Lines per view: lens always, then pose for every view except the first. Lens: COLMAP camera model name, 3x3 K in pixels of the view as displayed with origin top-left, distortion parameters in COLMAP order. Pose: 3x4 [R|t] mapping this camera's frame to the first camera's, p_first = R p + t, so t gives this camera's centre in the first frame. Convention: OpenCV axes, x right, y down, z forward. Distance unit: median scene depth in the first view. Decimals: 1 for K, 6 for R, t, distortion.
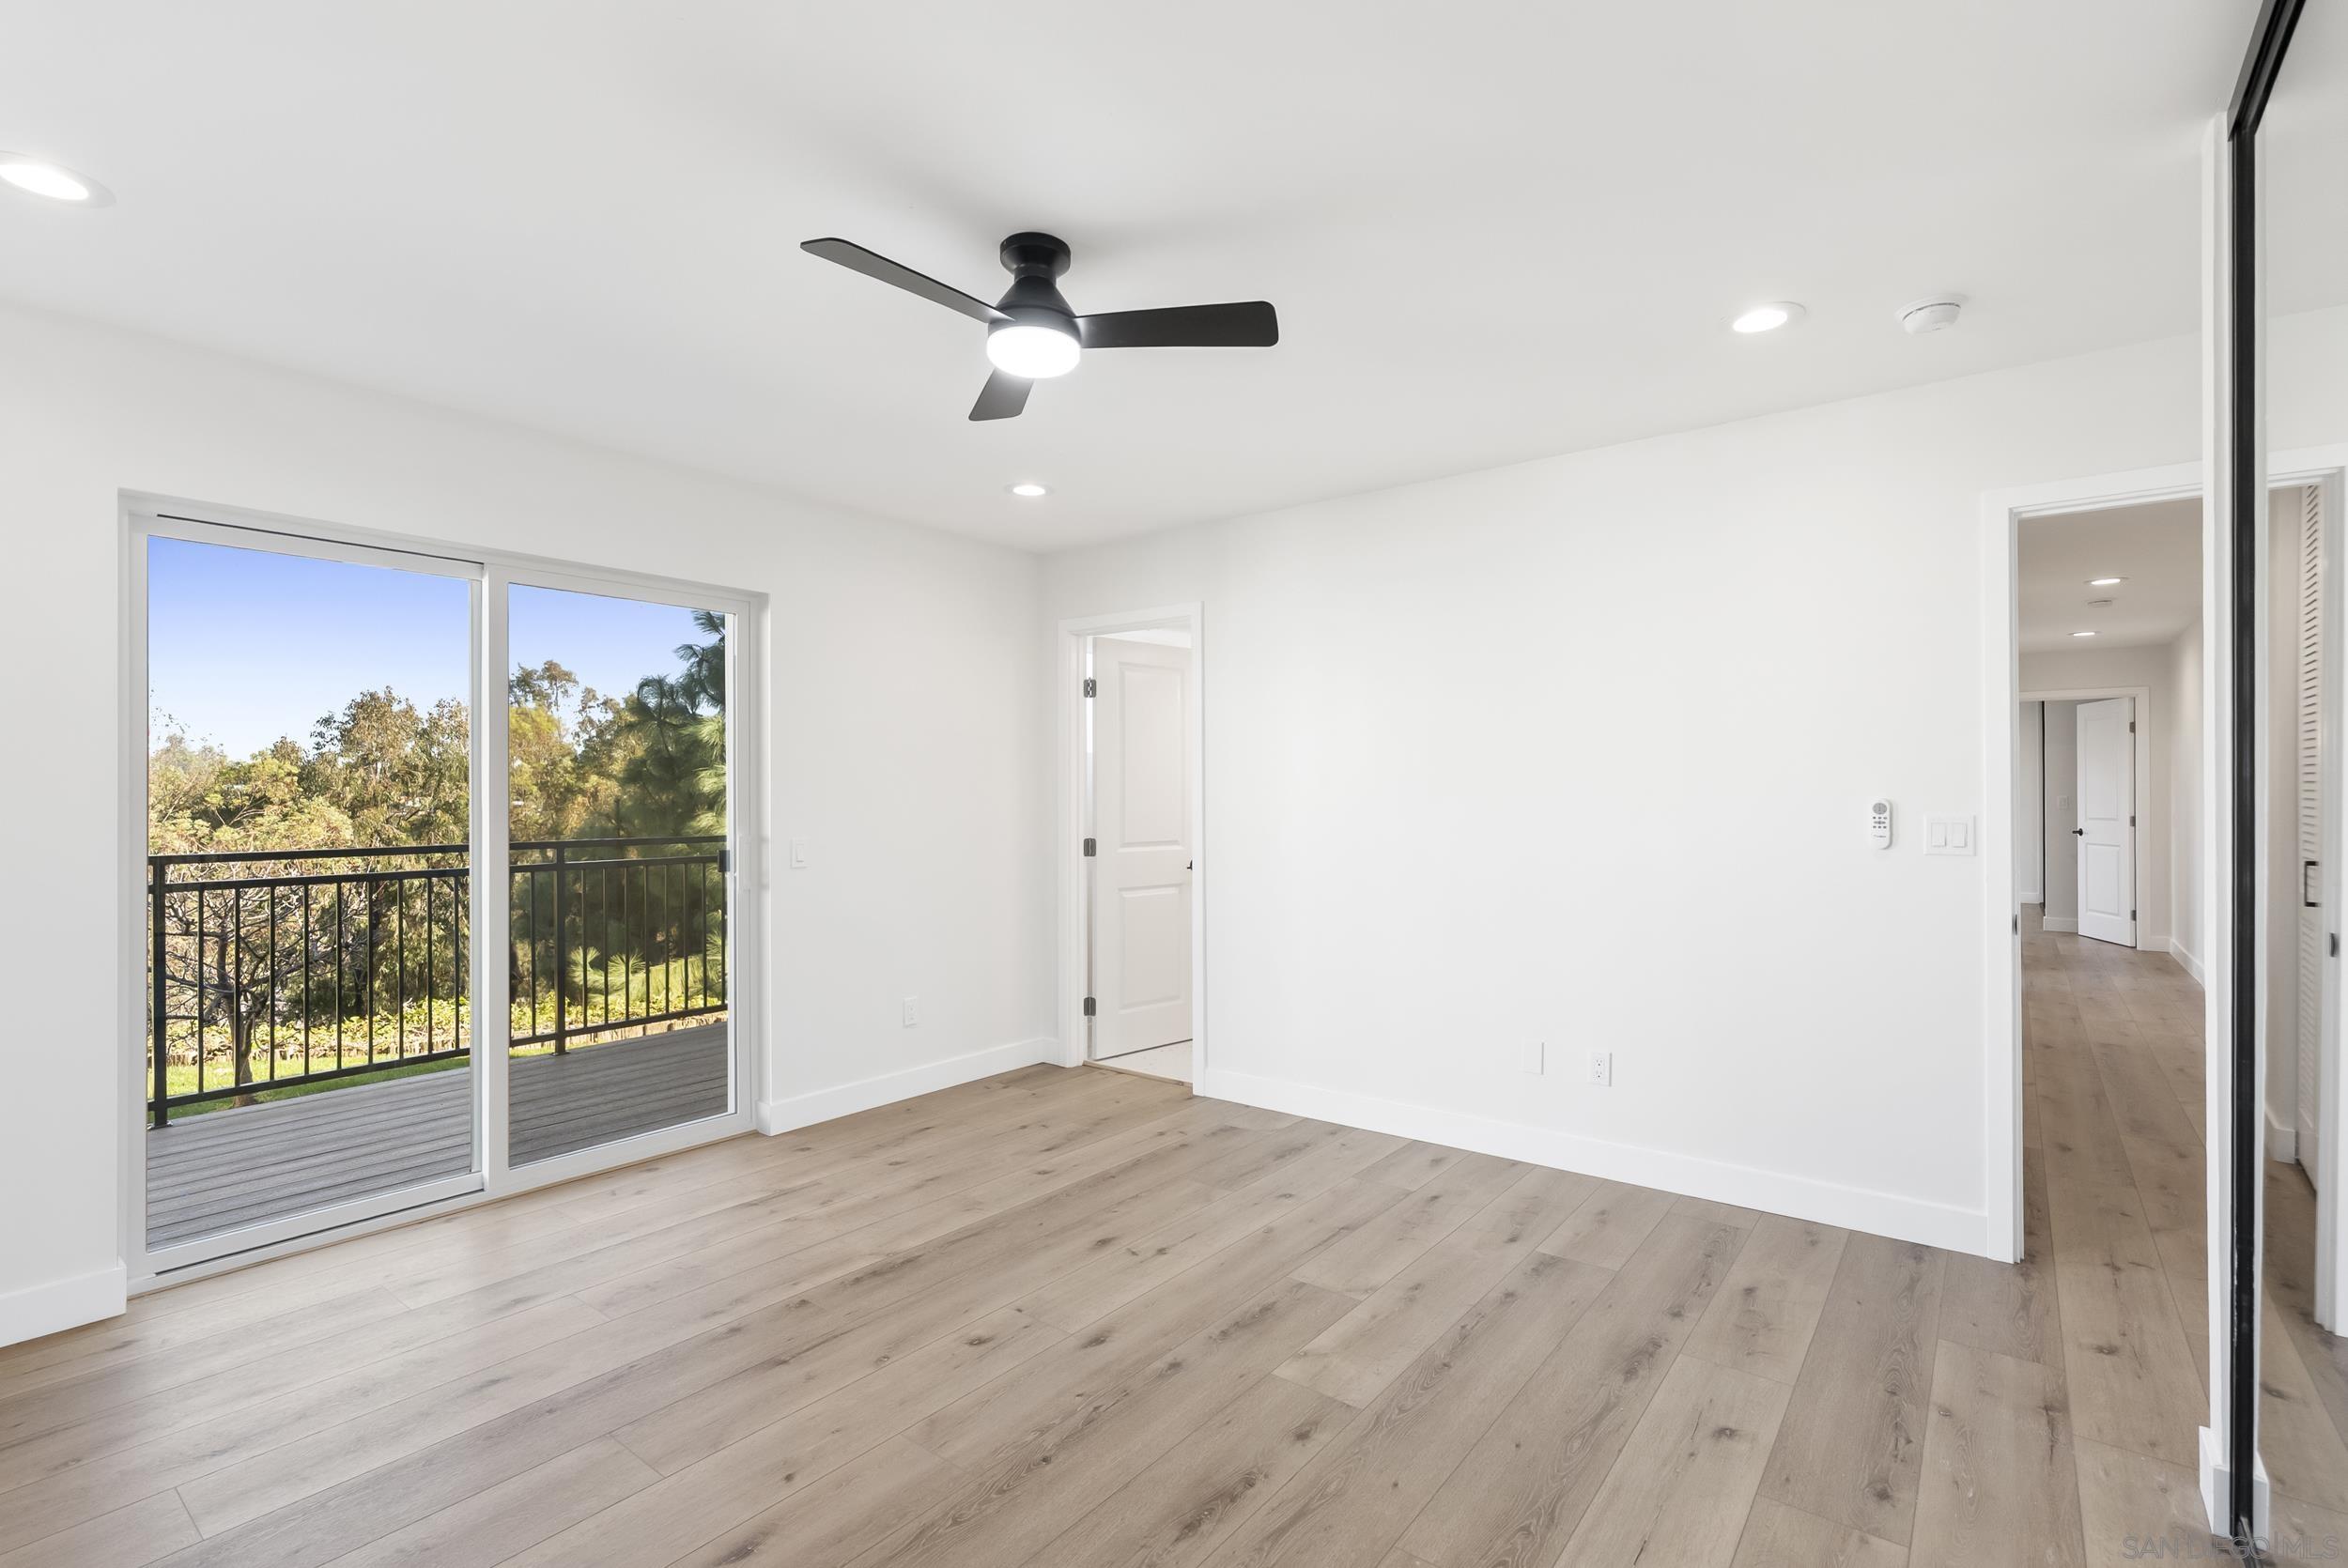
lens RADIAL K [[1075.7, 0, 1185.2], [0, 1075.7, 794.2], [0, 0, 1]] dist [-0.004189, -0.001352]
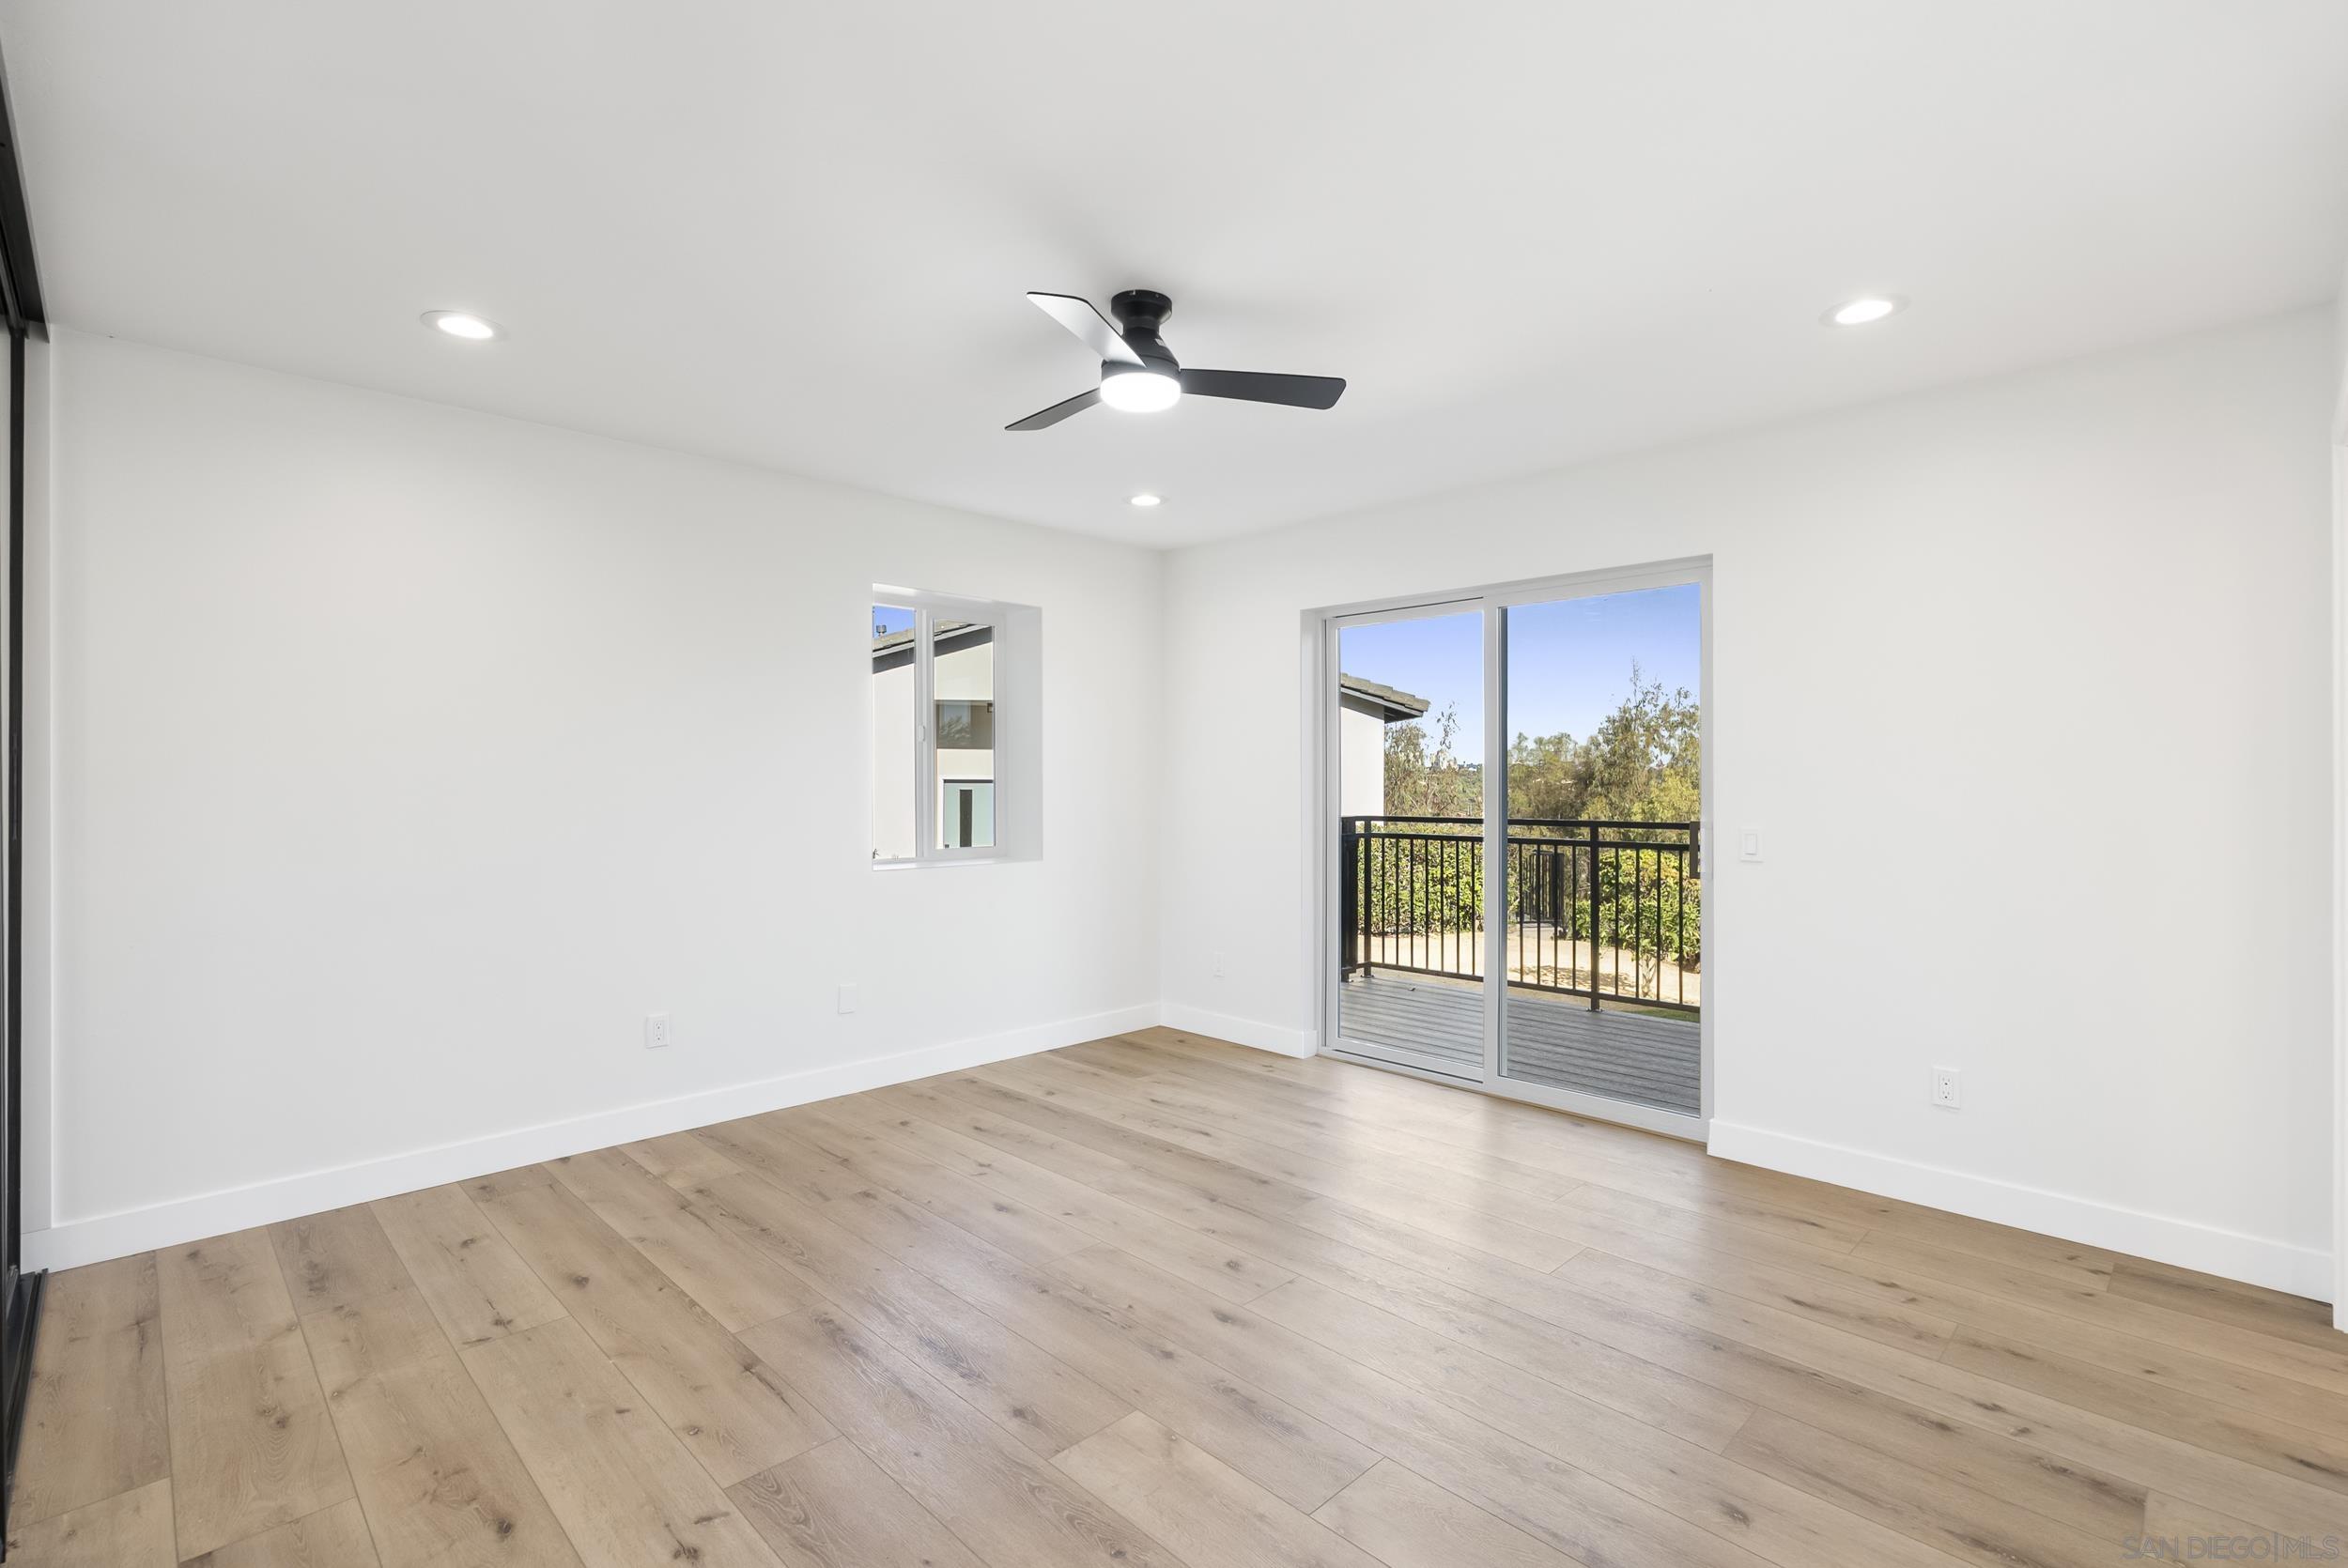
lens RADIAL K [[1075.7, 0, 1196.7], [0, 1075.7, 780.6], [0, 0, 1]] dist [-0.004189, -0.001352]
pose [[-0.124222, 0.004810, -0.992243, 0.642516], [-0.001951, 0.999985, 0.005092, -0.004963], [0.992253, 0.002568, -0.124211, 0.757113]]
